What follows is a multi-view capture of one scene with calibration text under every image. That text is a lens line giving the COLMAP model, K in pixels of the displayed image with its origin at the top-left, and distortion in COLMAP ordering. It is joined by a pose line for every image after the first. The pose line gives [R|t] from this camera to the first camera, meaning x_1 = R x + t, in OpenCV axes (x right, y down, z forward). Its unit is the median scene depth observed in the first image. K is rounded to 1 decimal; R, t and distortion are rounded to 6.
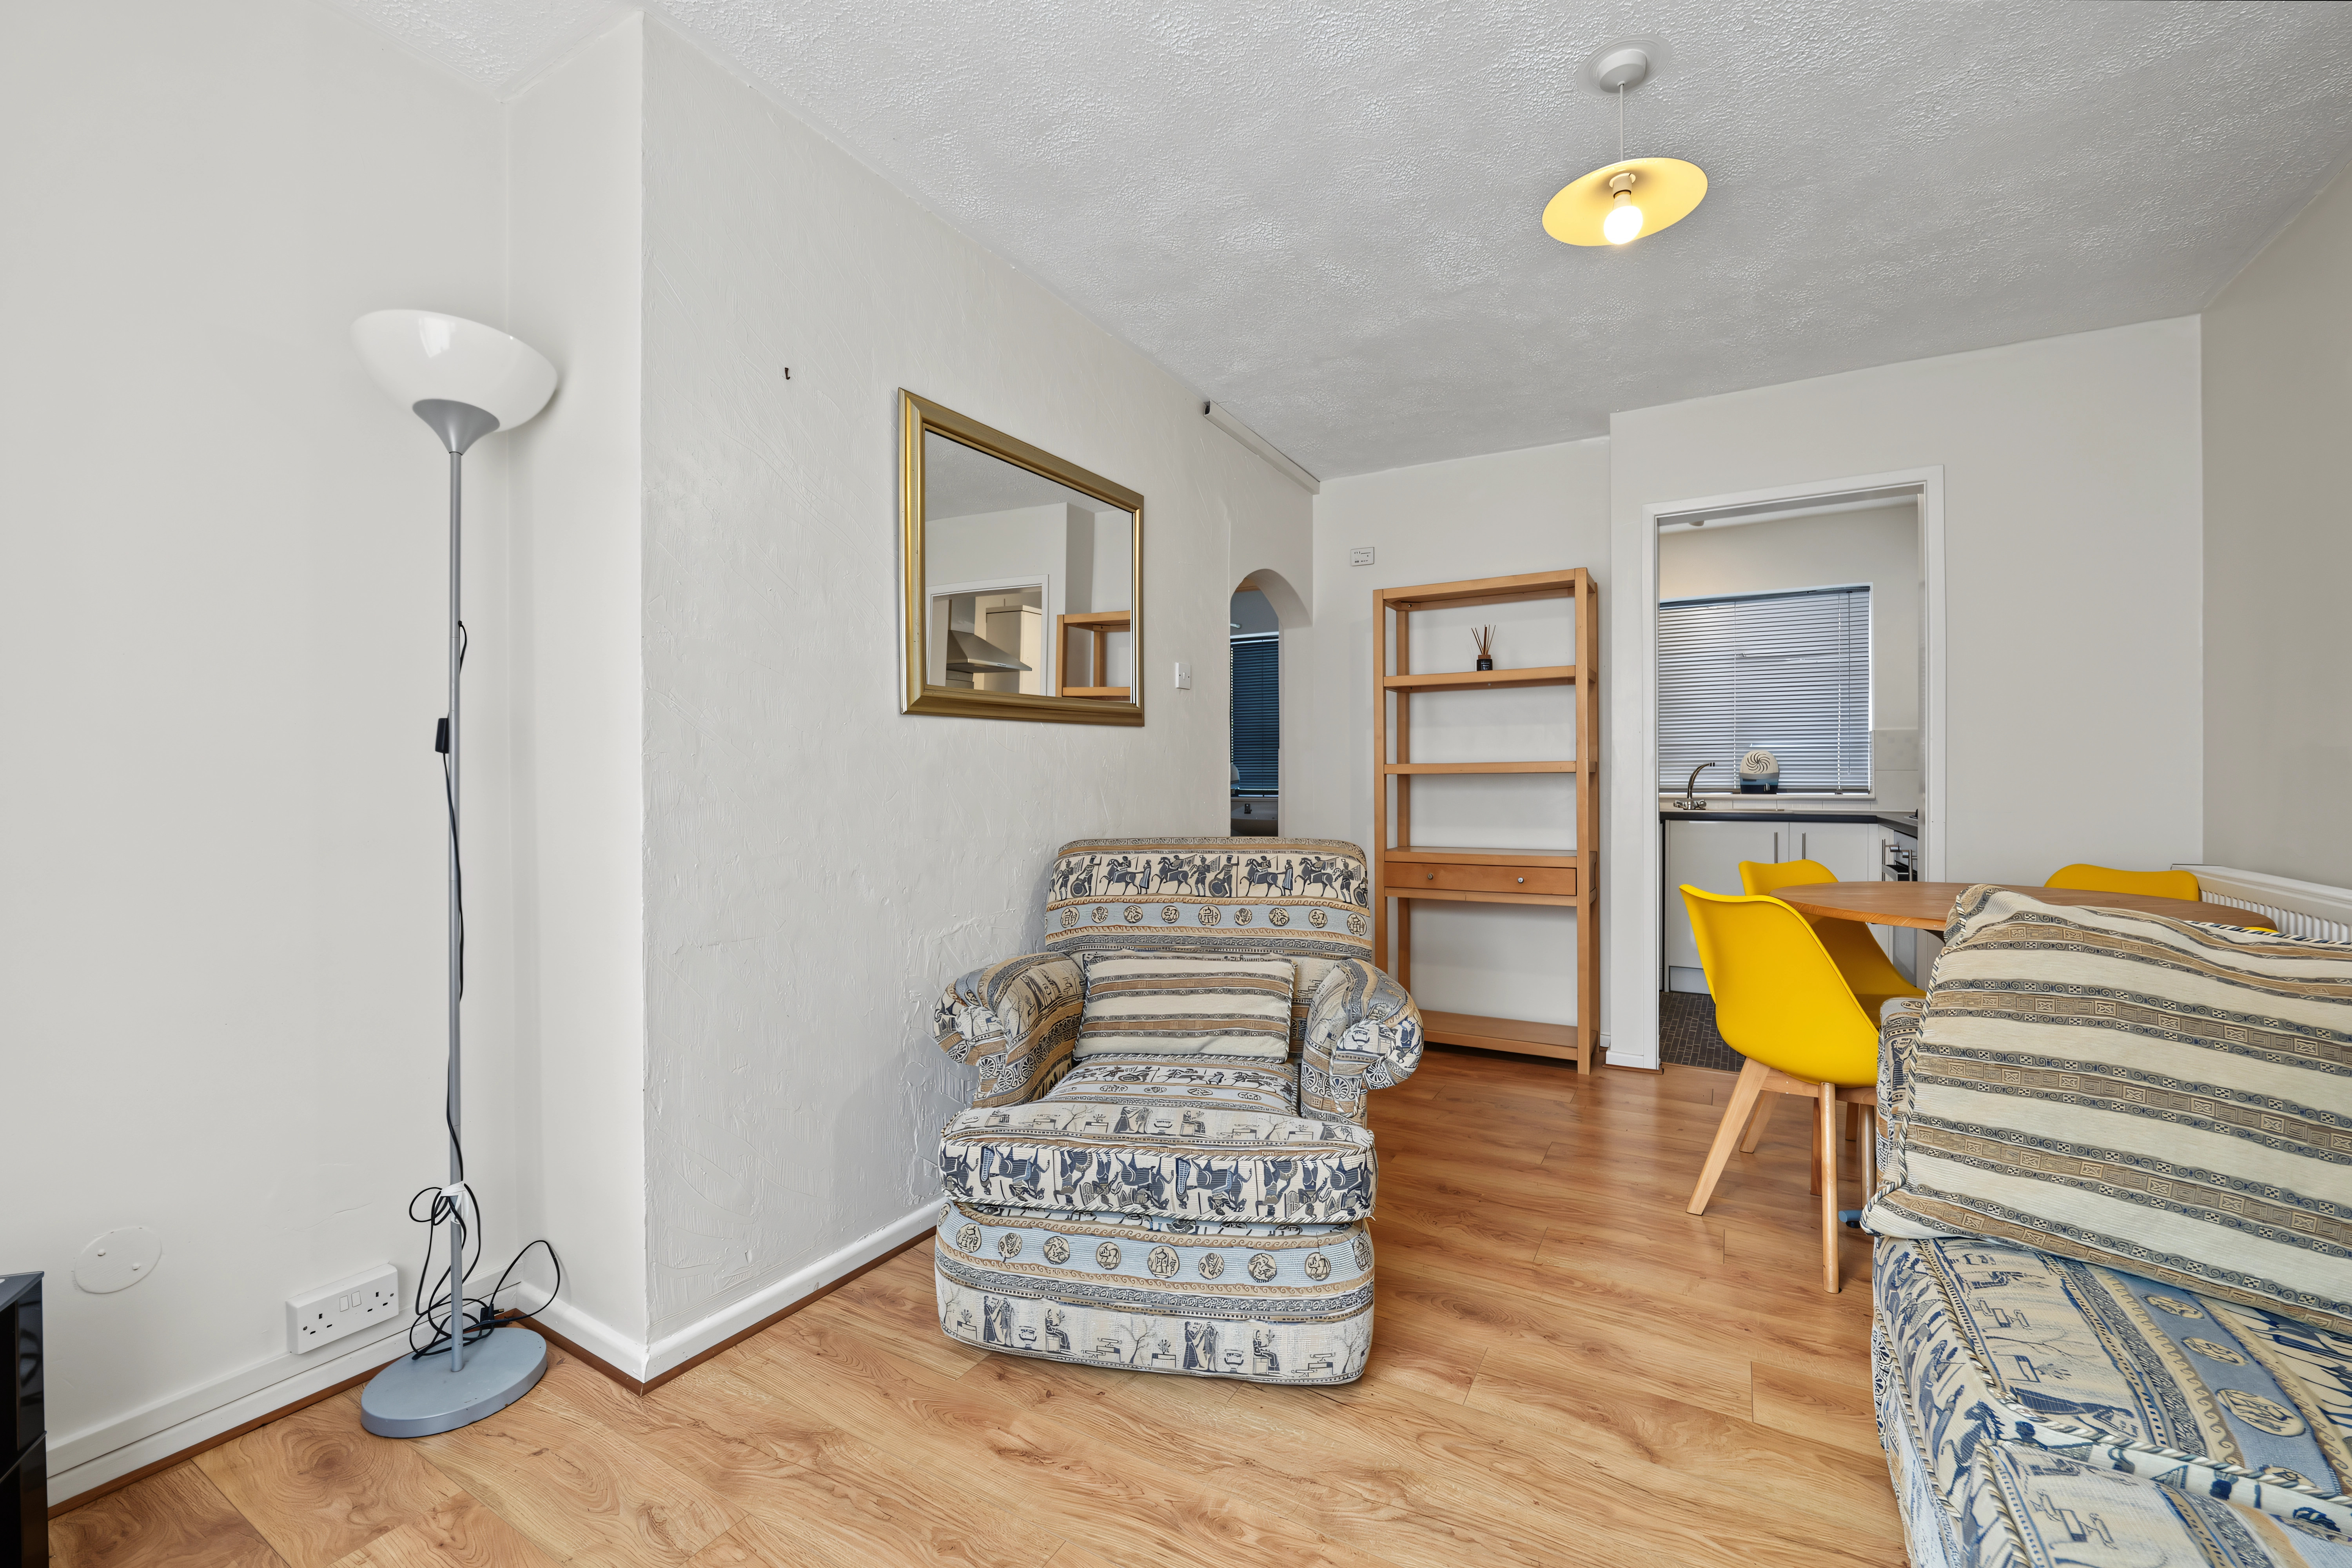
lens RADIAL K [[969.5, 0, 1188.2], [0, 969.5, 782.4], [0, 0, 1]] dist [-0.013119, -0.000721]
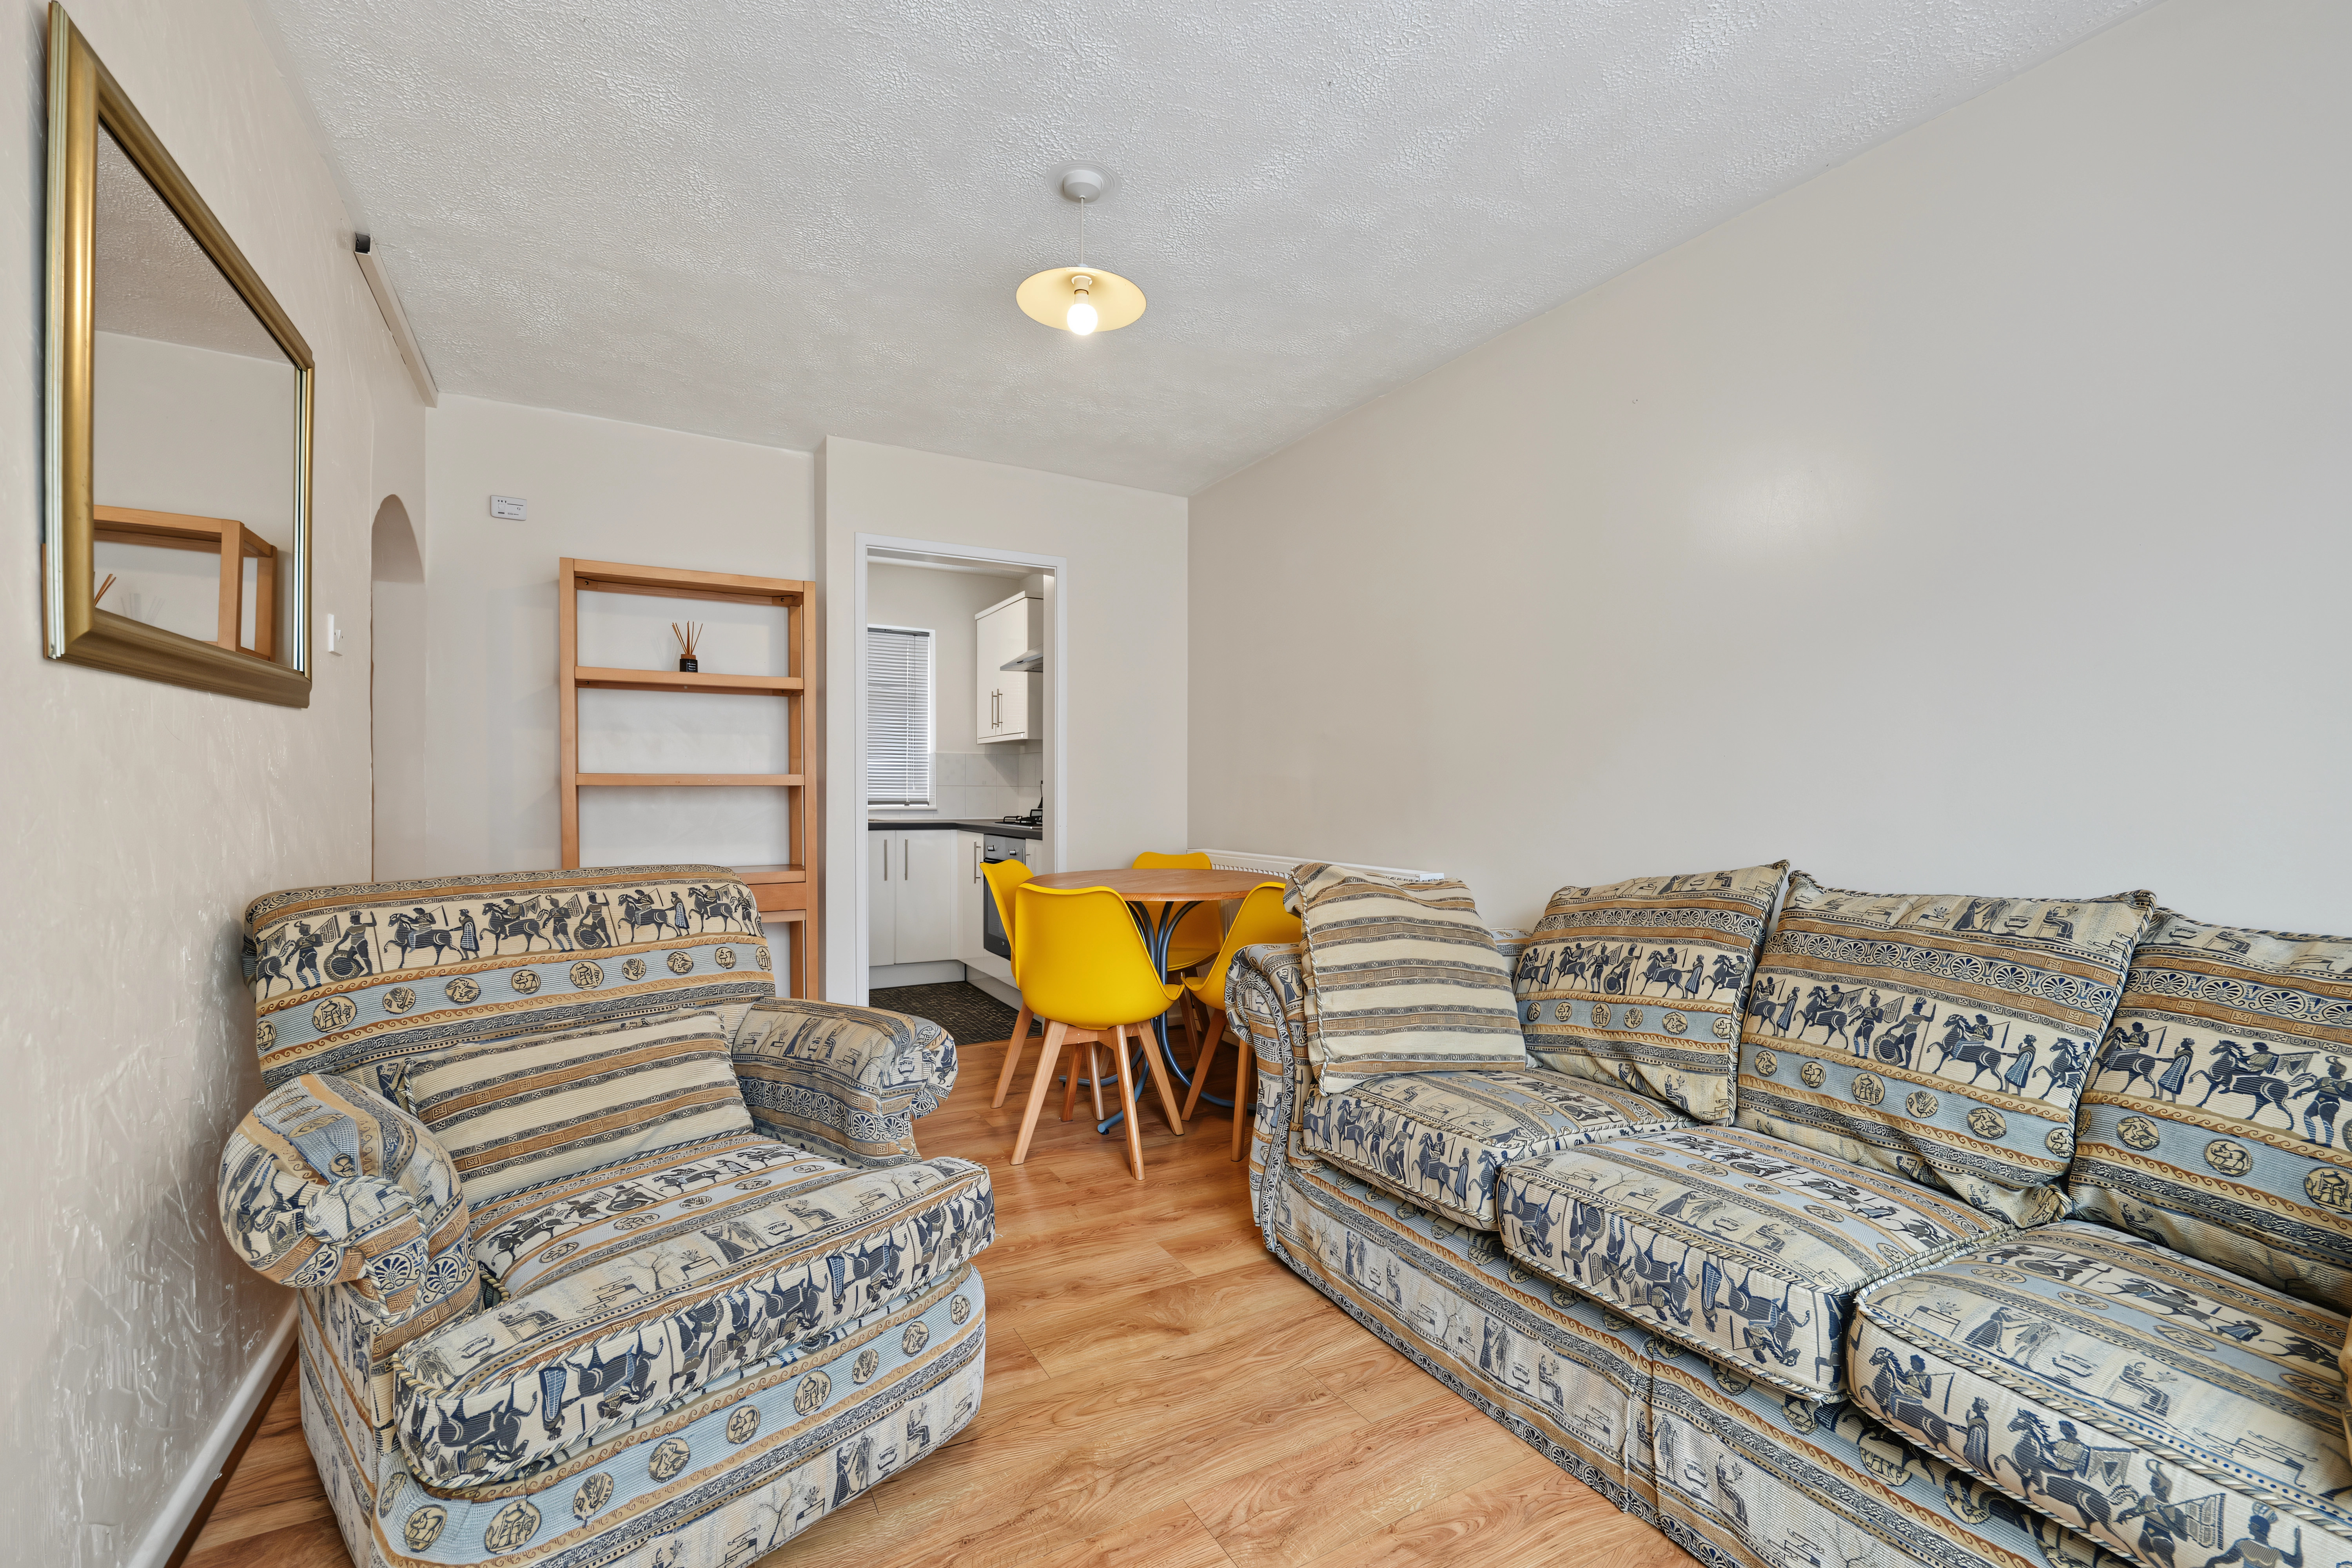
lens RADIAL K [[969.5, 0, 1193.9], [0, 969.5, 802.3], [0, 0, 1]] dist [-0.013119, -0.000721]
pose [[0.504219, -0.004681, 0.863563, -0.410916], [-0.002667, 0.999972, 0.006977, -0.002121], [-0.863572, -0.005821, 0.504193, 0.238309]]
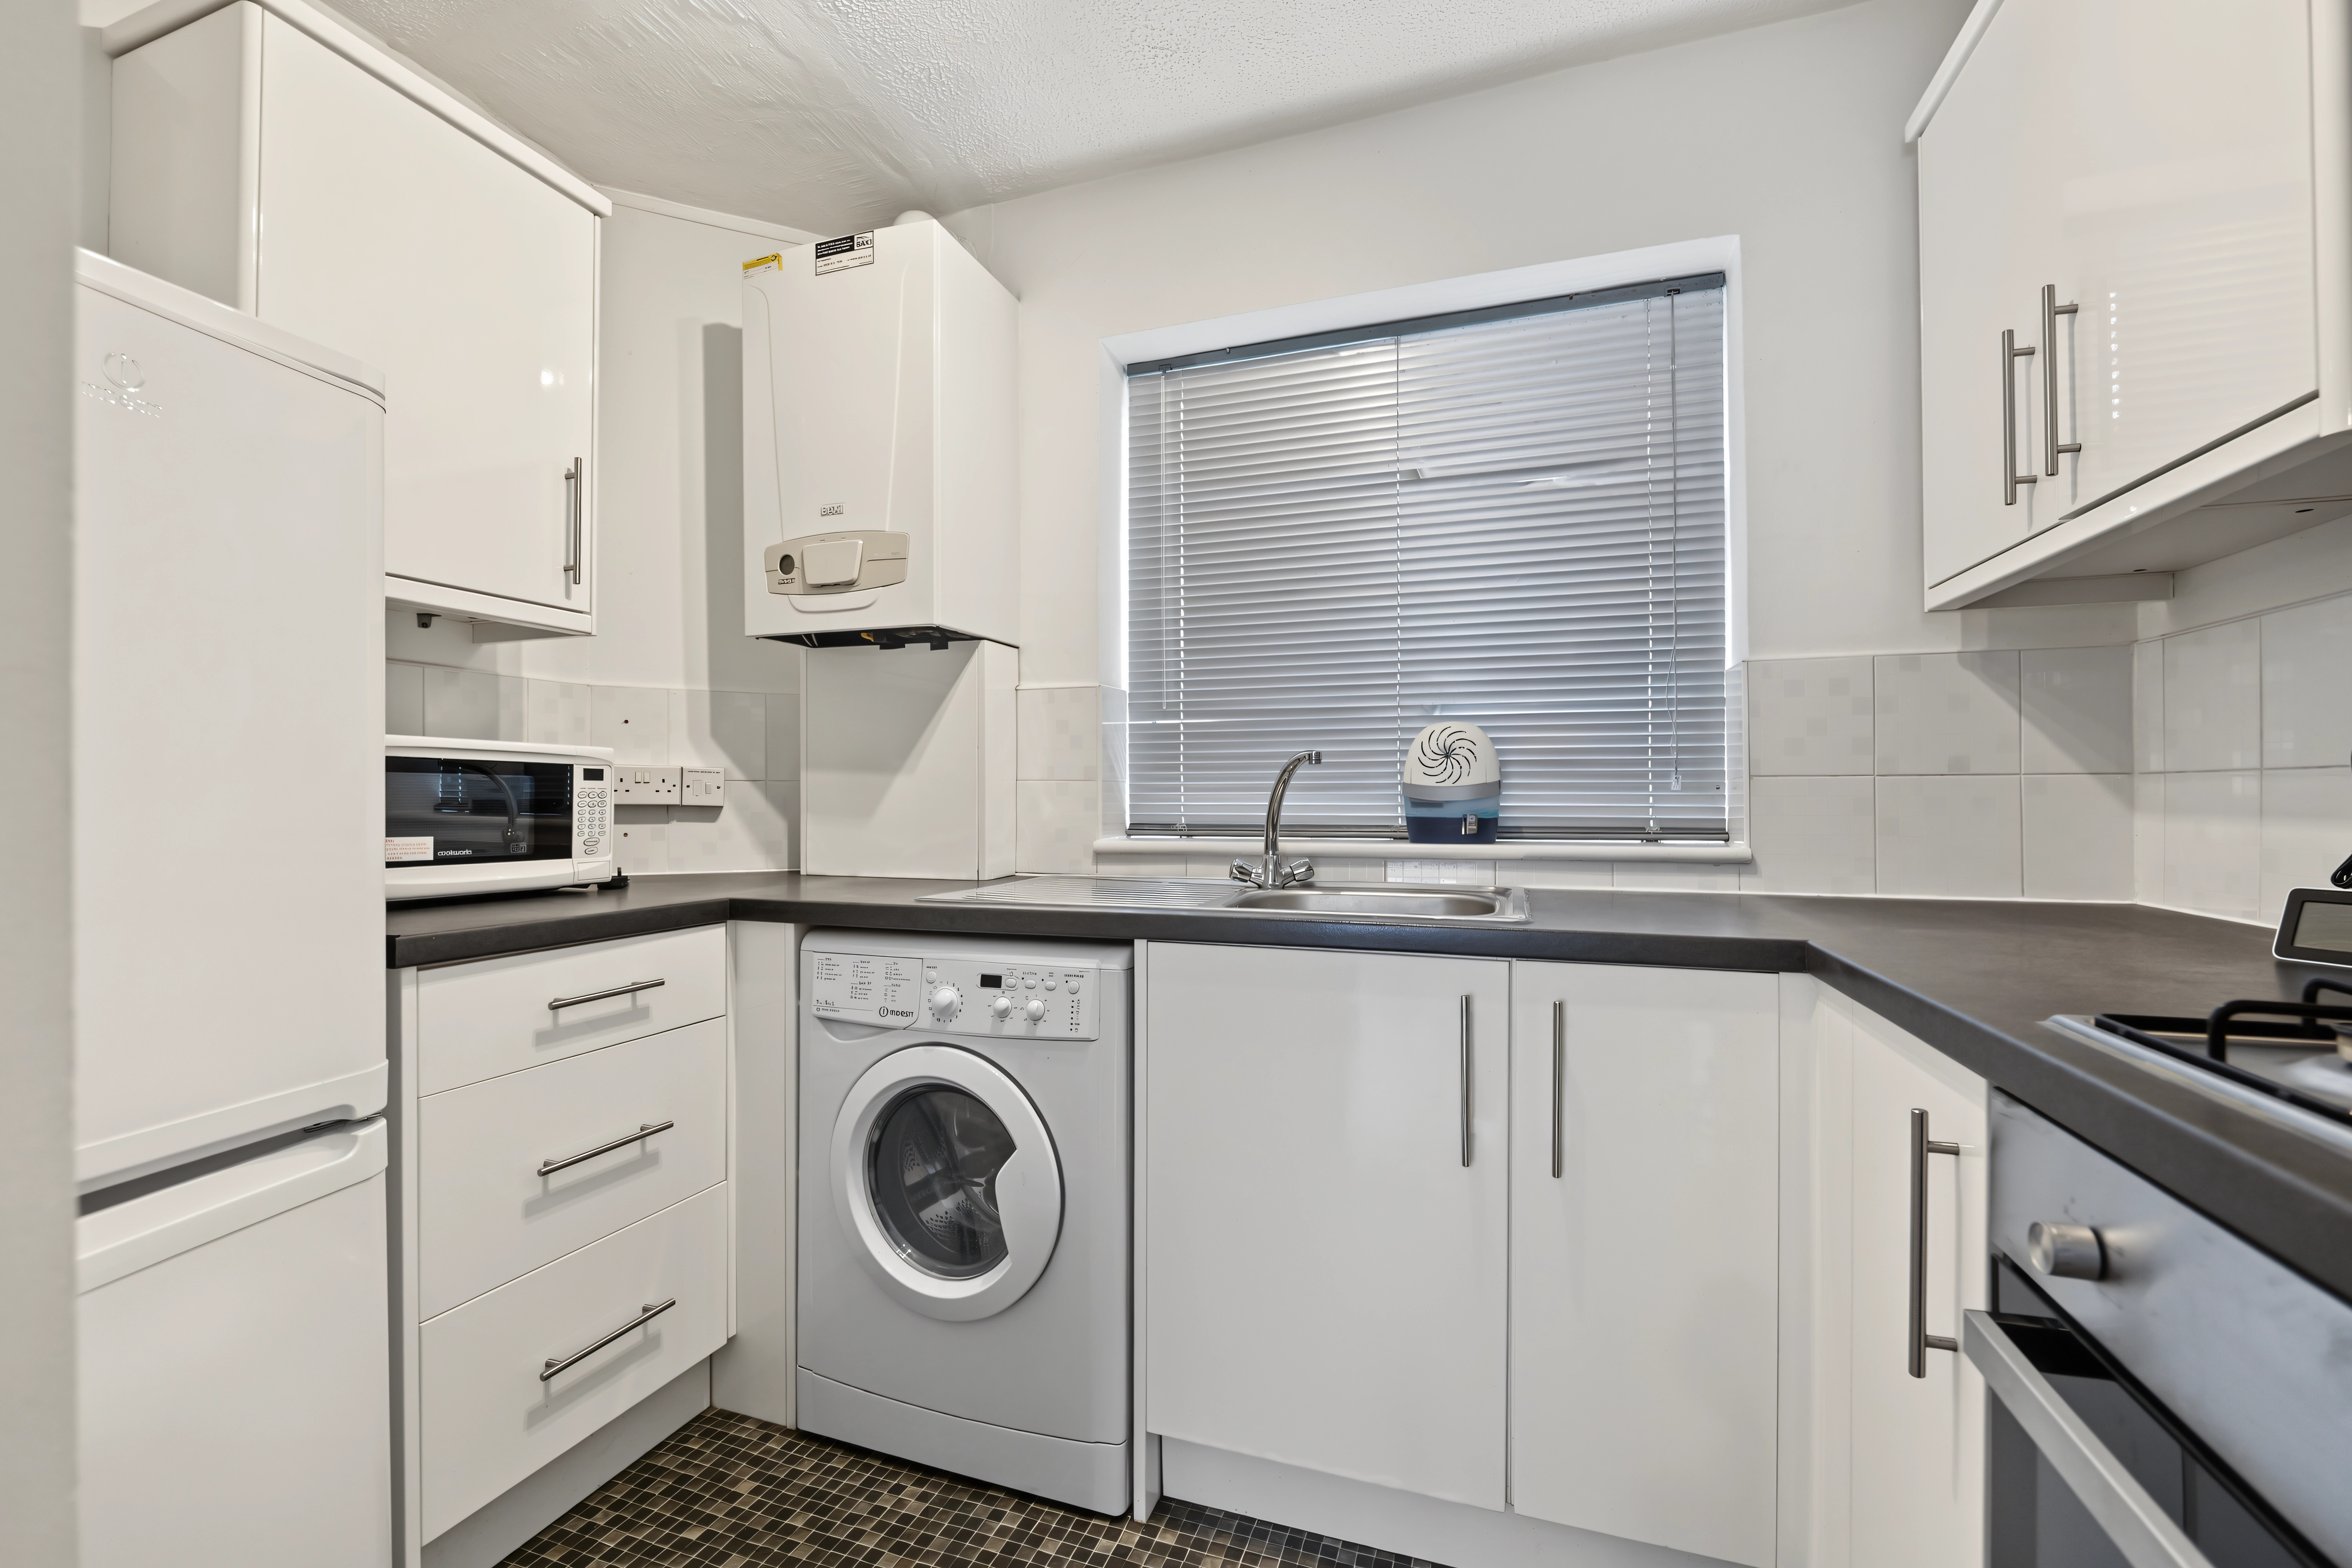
lens RADIAL K [[969.5, 0, 1185.1], [0, 969.5, 789.6], [0, 0, 1]] dist [-0.013119, -0.000721]
pose [[0.982417, 0.004661, 0.186641, 1.047030], [-0.001764, 0.999875, -0.015685, -0.005186], [-0.186691, 0.015080, 0.982303, 1.624616]]
